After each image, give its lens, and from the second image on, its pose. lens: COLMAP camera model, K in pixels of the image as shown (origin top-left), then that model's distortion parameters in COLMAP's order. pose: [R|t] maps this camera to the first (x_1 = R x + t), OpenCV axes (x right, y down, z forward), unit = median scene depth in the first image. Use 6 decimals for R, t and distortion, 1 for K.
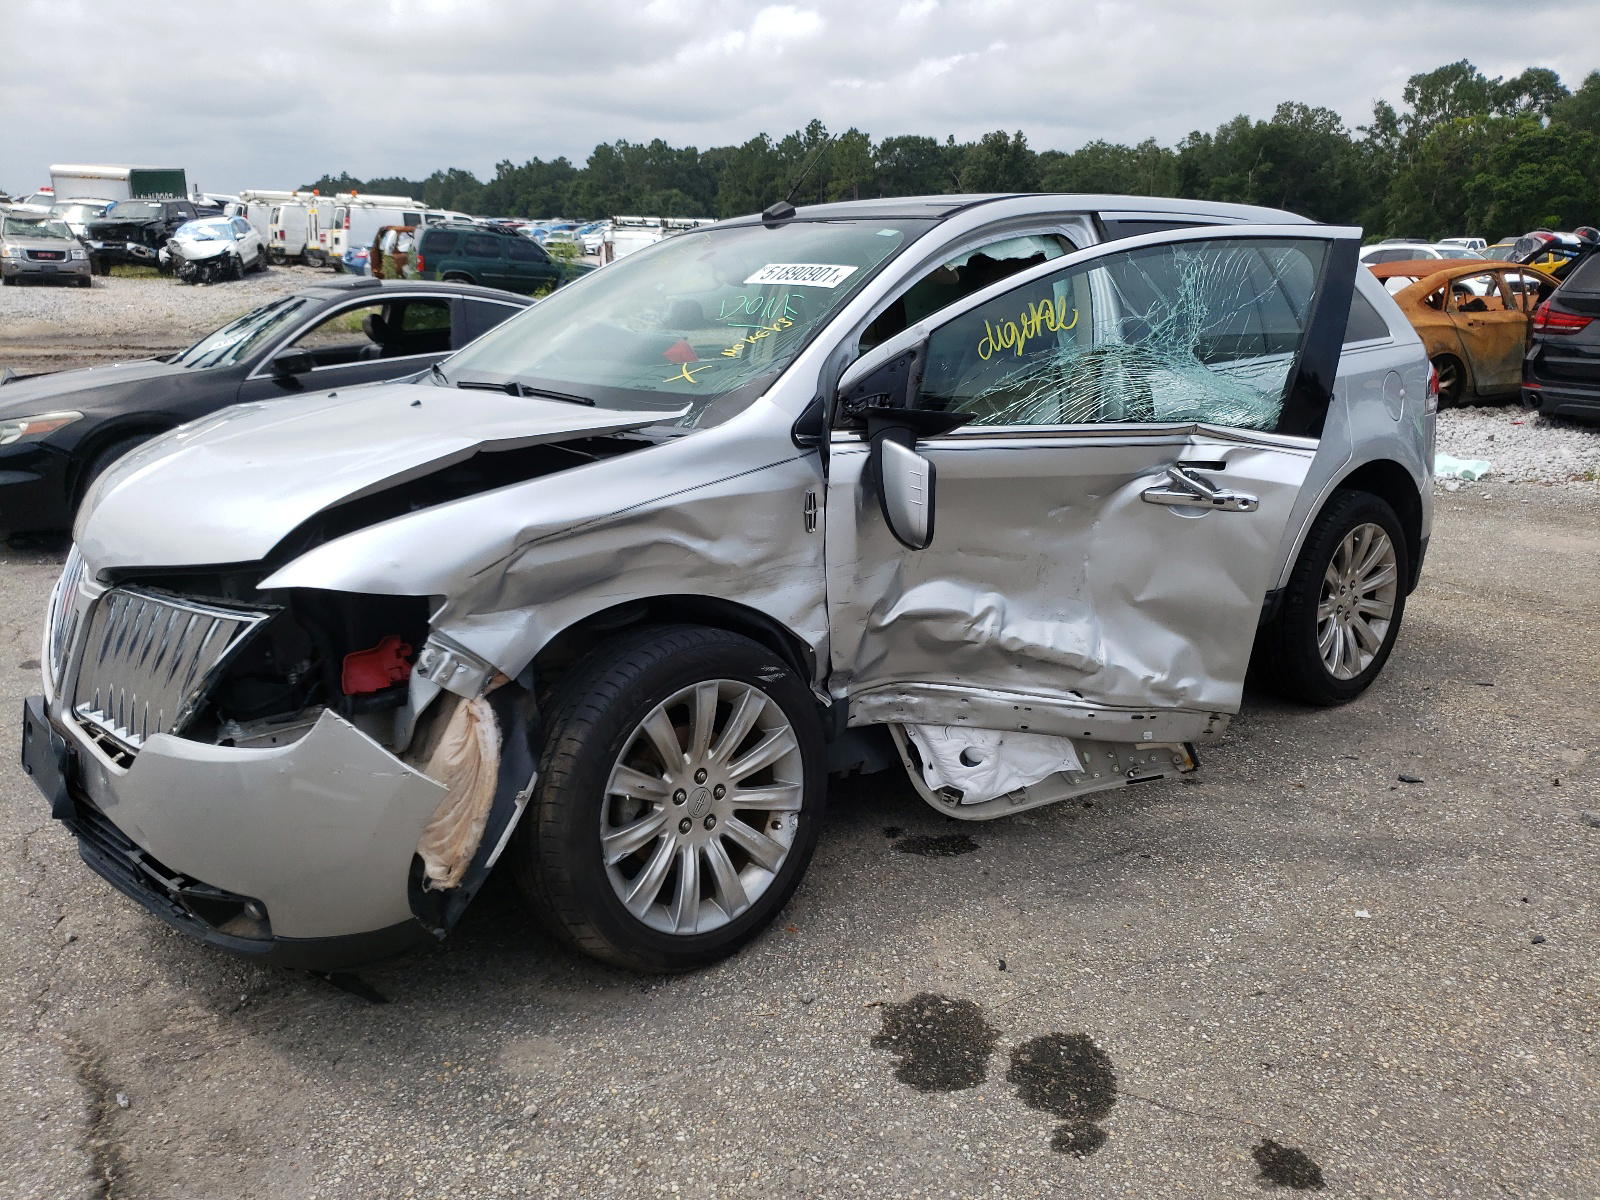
lens RADIAL K [[1218.4, 0, 800.4], [0, 1218.4, 615.9], [0, 0, 1]] dist [0.004847, 0.021819]
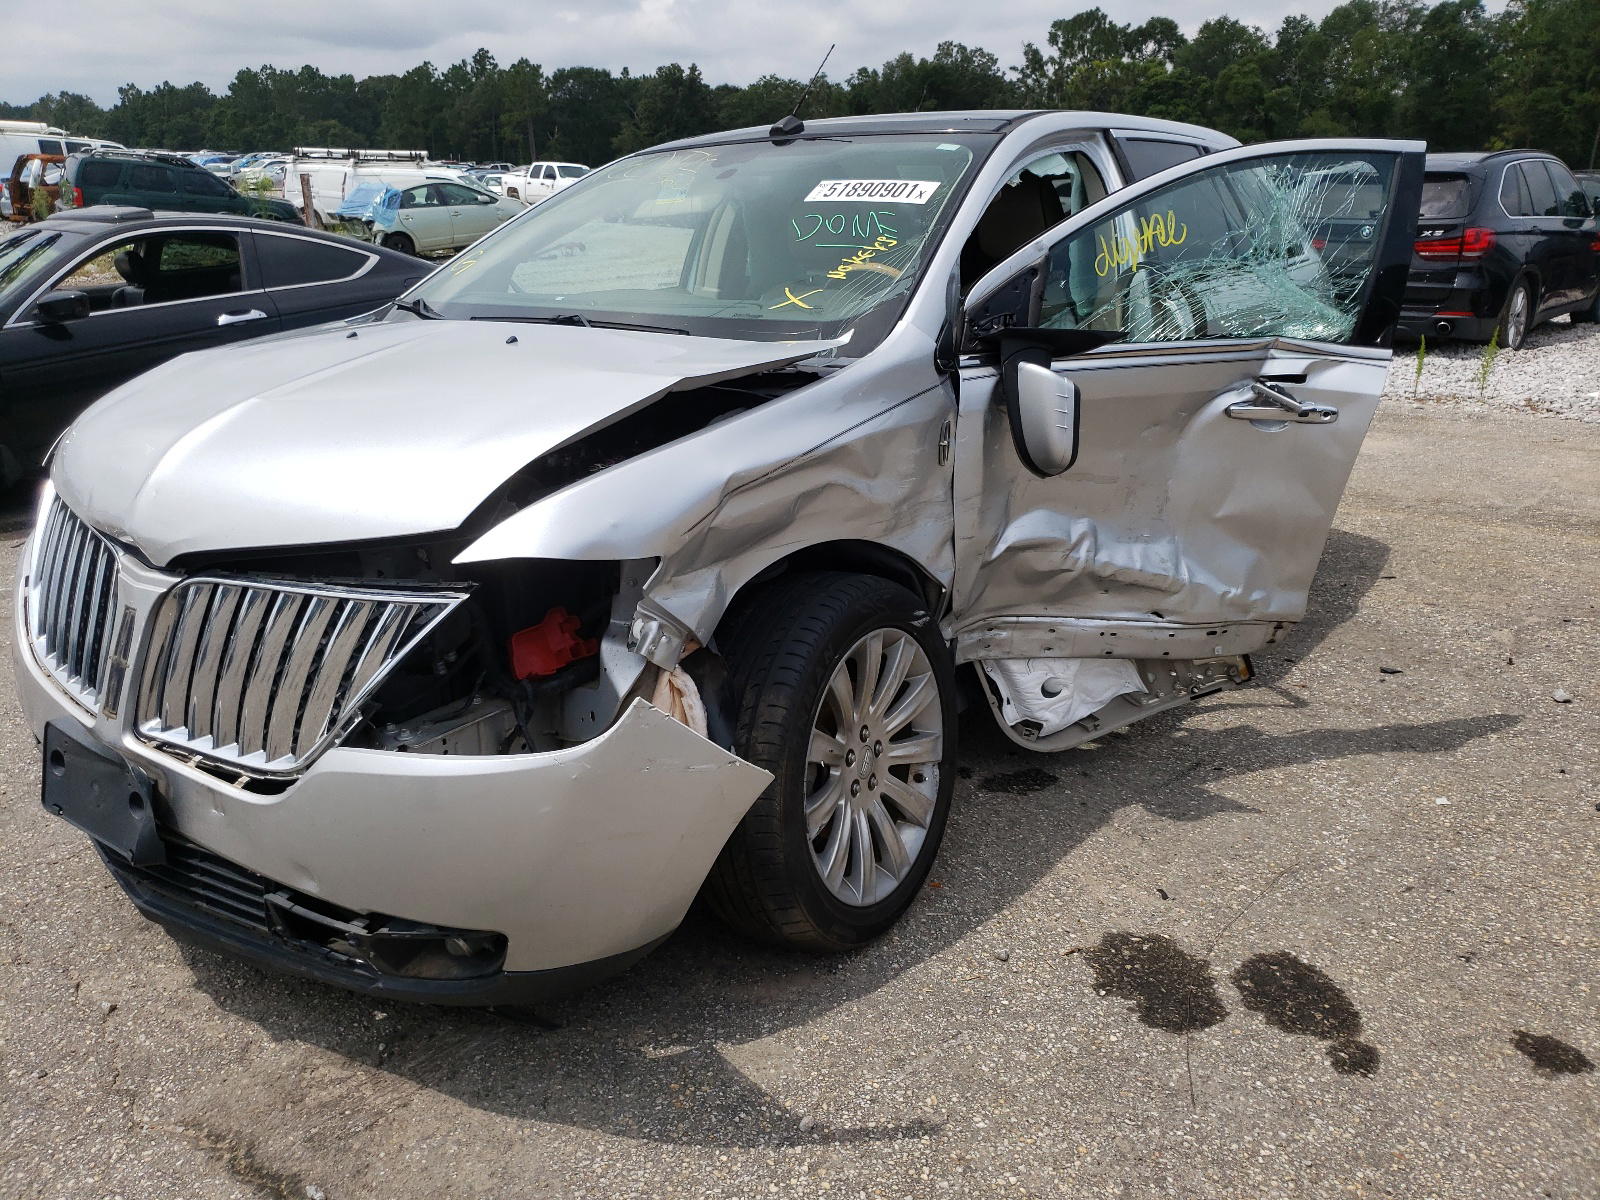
lens RADIAL K [[1218.4, 0, 793.2], [0, 1218.4, 585.5], [0, 0, 1]] dist [0.004847, 0.021819]
pose [[0.972382, -0.073789, 0.221425, -0.327655], [0.068124, 0.997127, 0.033122, -0.015372], [-0.223233, -0.017123, 0.974615, 0.110255]]
